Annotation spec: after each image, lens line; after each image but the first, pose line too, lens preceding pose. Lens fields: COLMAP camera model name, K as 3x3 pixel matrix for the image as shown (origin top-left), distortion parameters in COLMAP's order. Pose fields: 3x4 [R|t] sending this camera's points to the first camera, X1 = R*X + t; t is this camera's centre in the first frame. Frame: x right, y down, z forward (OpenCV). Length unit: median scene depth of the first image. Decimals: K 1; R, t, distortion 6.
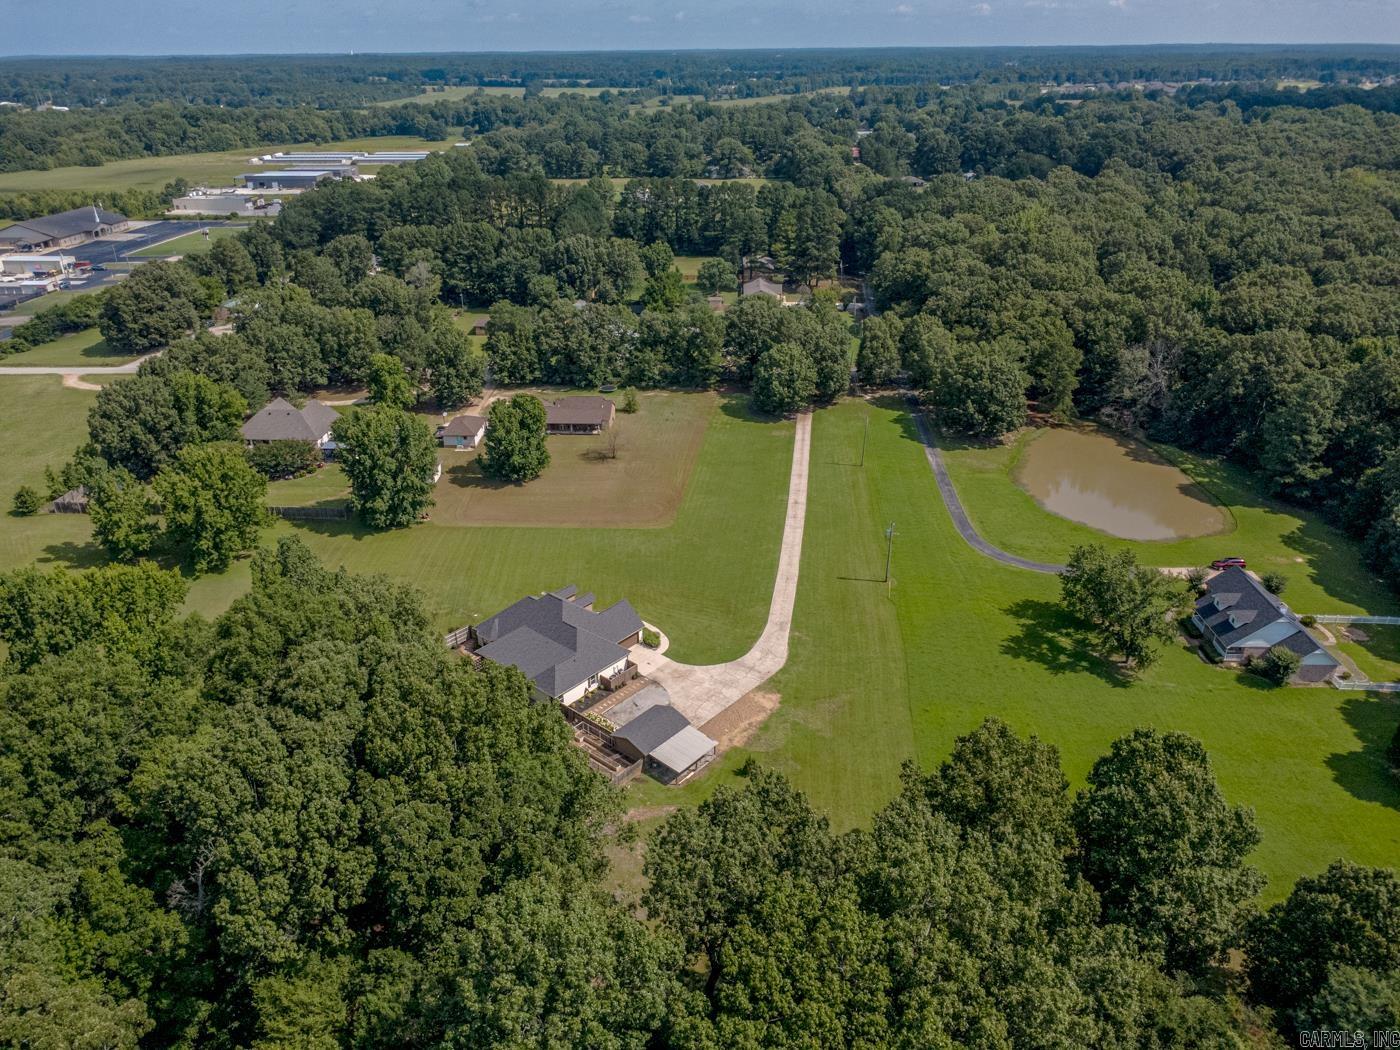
lens RADIAL K [[979.8, 0, 699.7], [0, 979.8, 529.0], [0, 0, 1]] dist [0.005460, 0.000802]
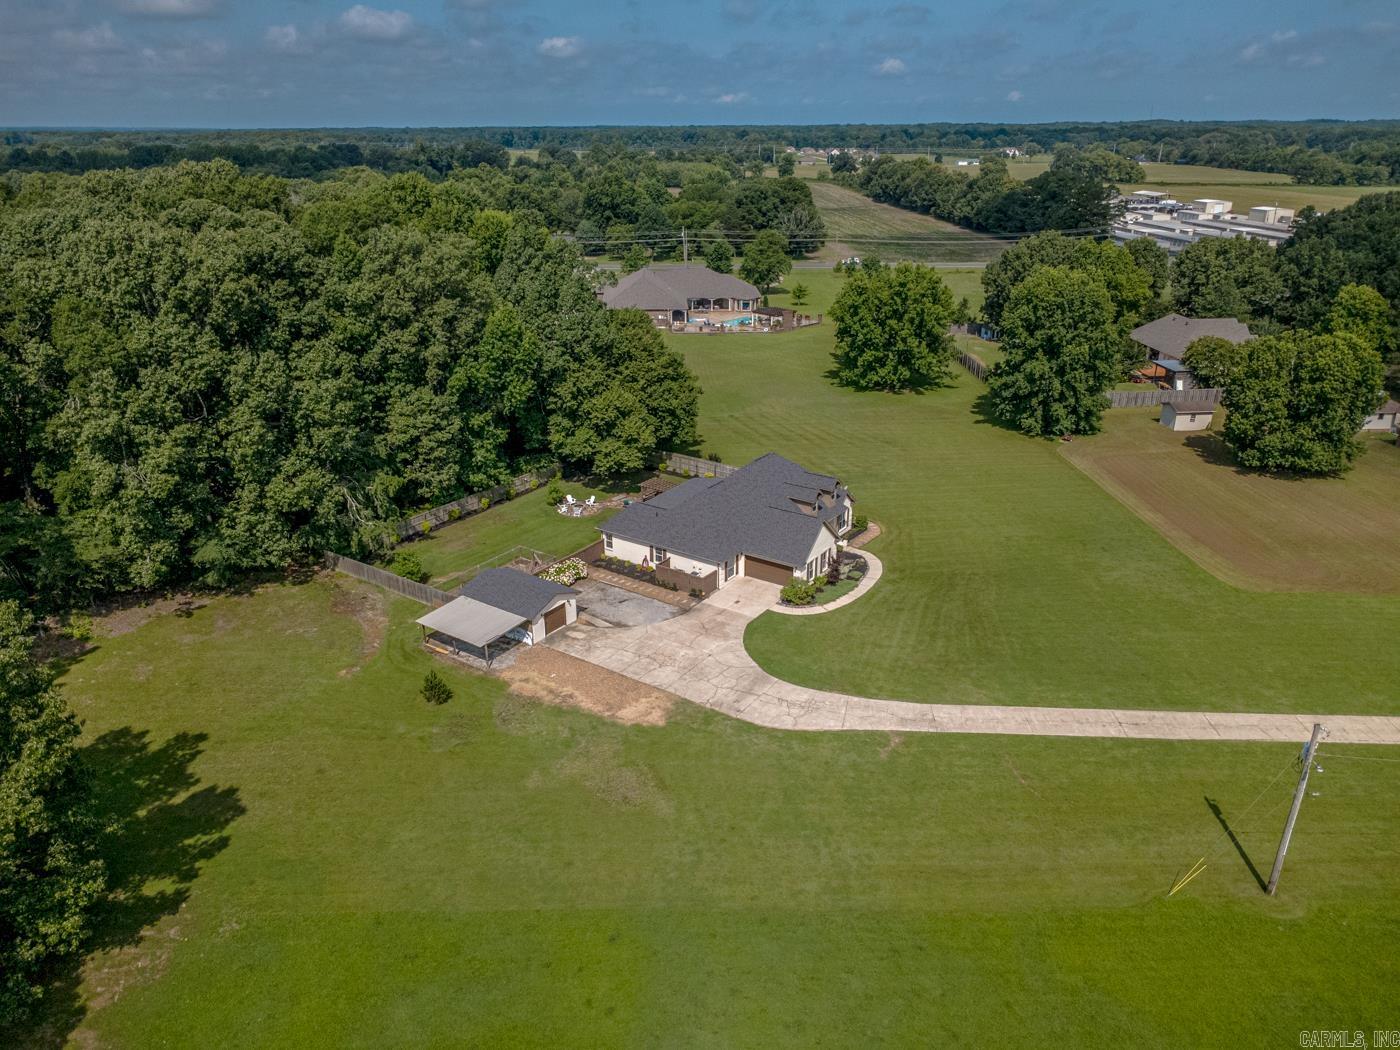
lens RADIAL K [[979.8, 0, 700.0], [0, 979.8, 518.5], [0, 0, 1]] dist [0.005460, 0.000802]
pose [[0.108670, 0.377041, -0.919800, 0.489897], [-0.439155, 0.848302, 0.295849, -0.078546], [0.891815, 0.371784, 0.257764, 0.803198]]
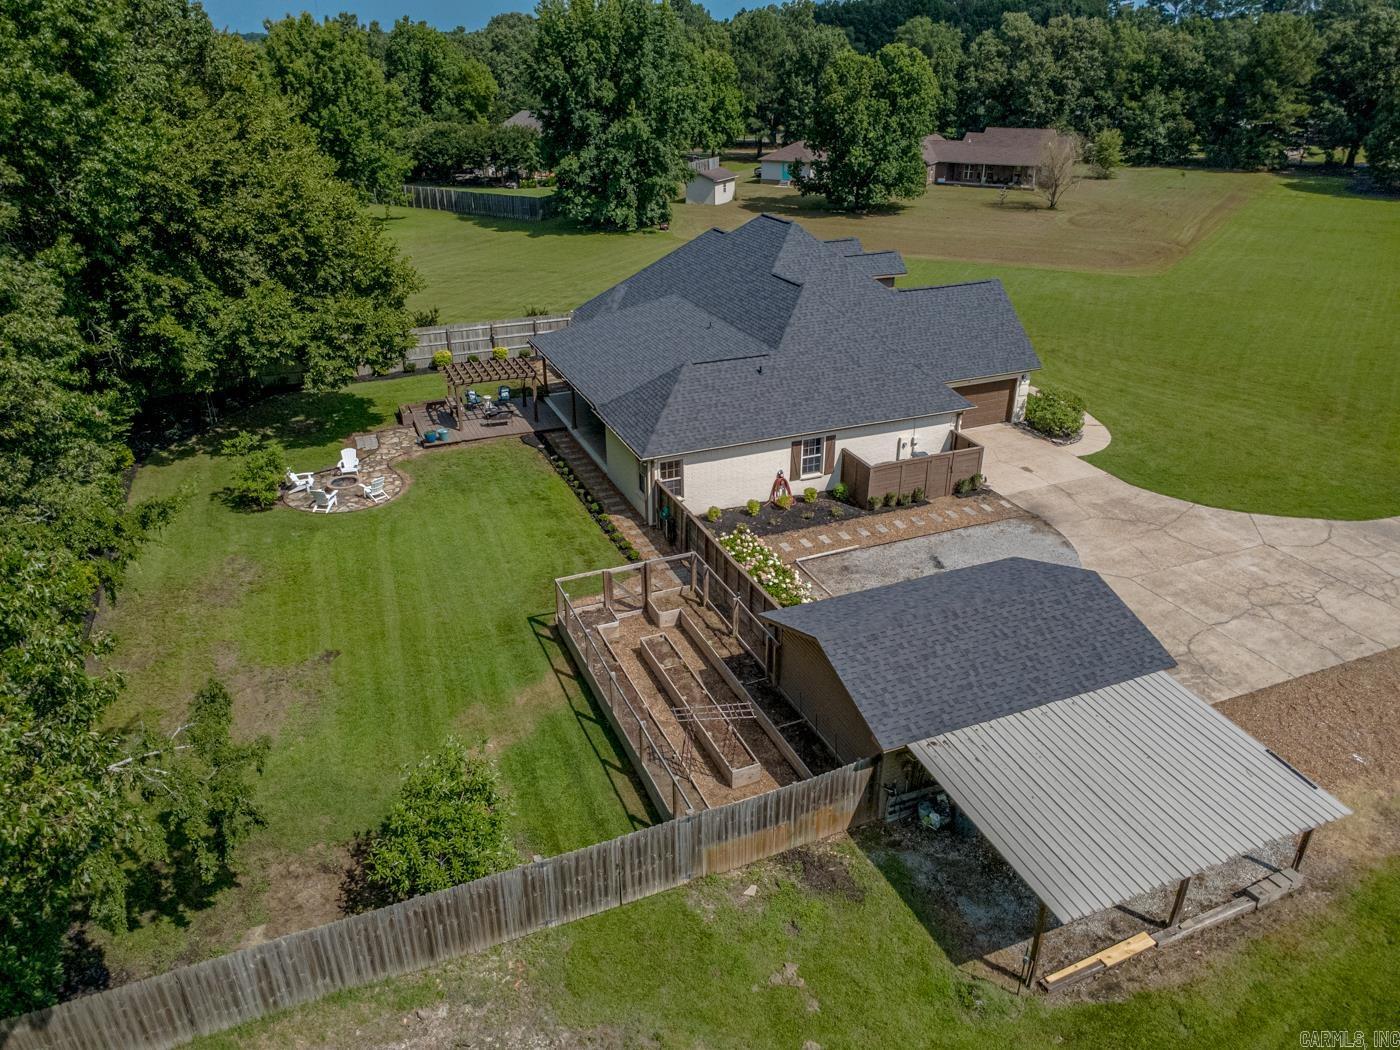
lens RADIAL K [[979.8, 0, 701.9], [0, 979.8, 529.5], [0, 0, 1]] dist [0.005460, 0.000802]
pose [[0.894924, 0.202658, -0.397544, -0.019111], [-0.201828, 0.978413, 0.044429, 0.161286], [0.397966, 0.040475, 0.916507, 0.694922]]
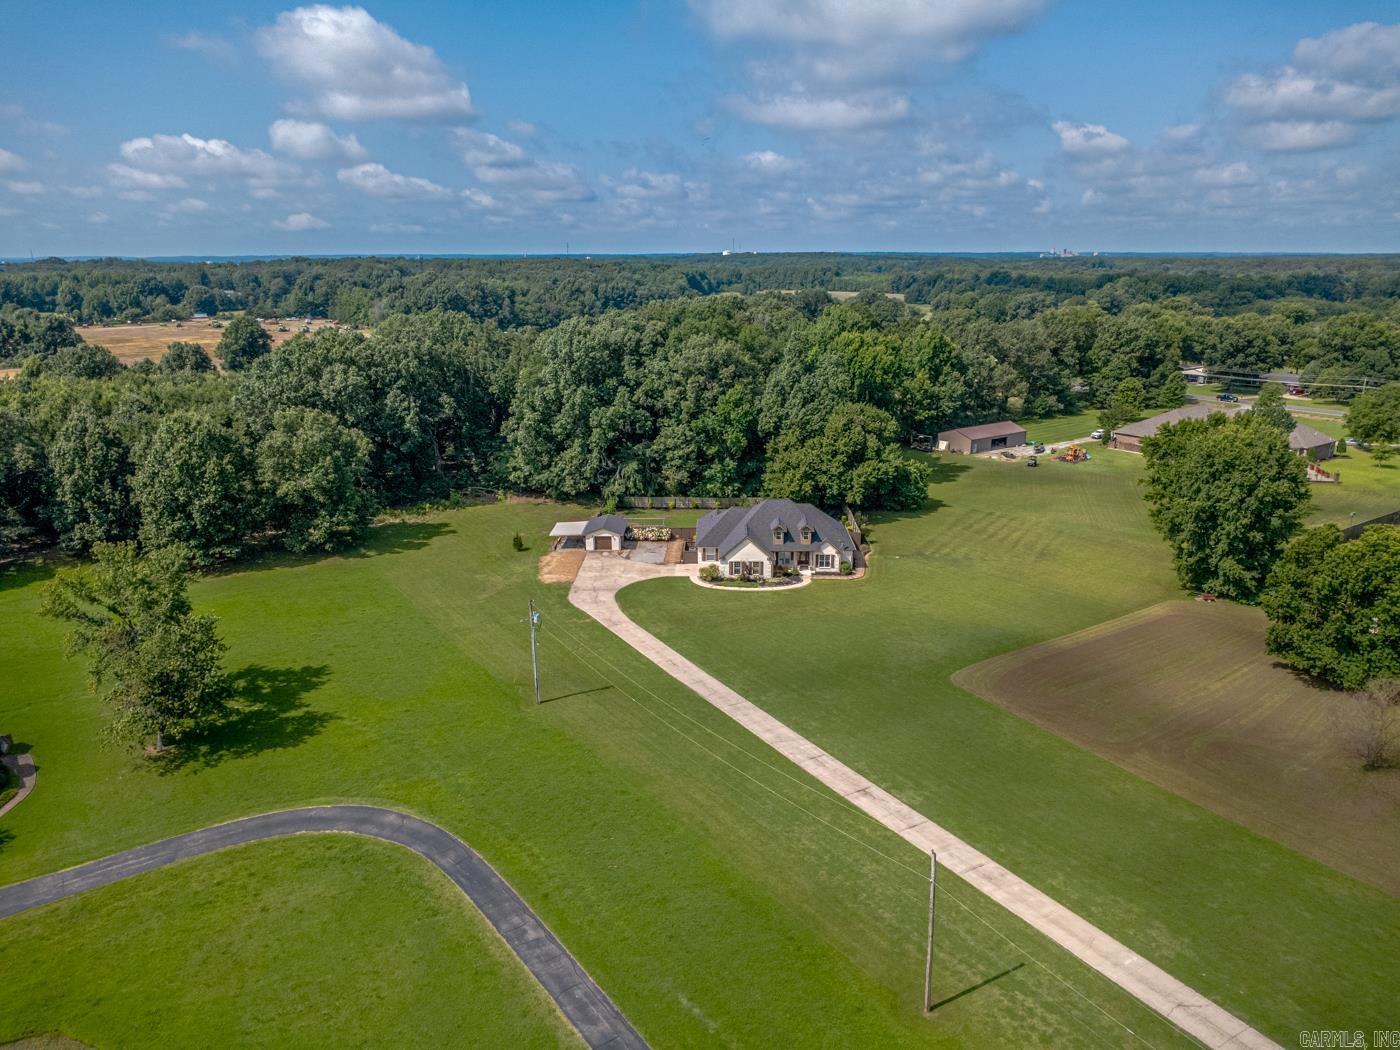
lens RADIAL K [[979.8, 0, 703.6], [0, 979.8, 526.2], [0, 0, 1]] dist [0.005460, 0.000802]
pose [[-0.767808, 0.181759, -0.614357, 0.530699], [-0.274555, 0.773056, 0.571843, -0.462533], [0.578869, 0.607741, -0.543656, 1.517873]]
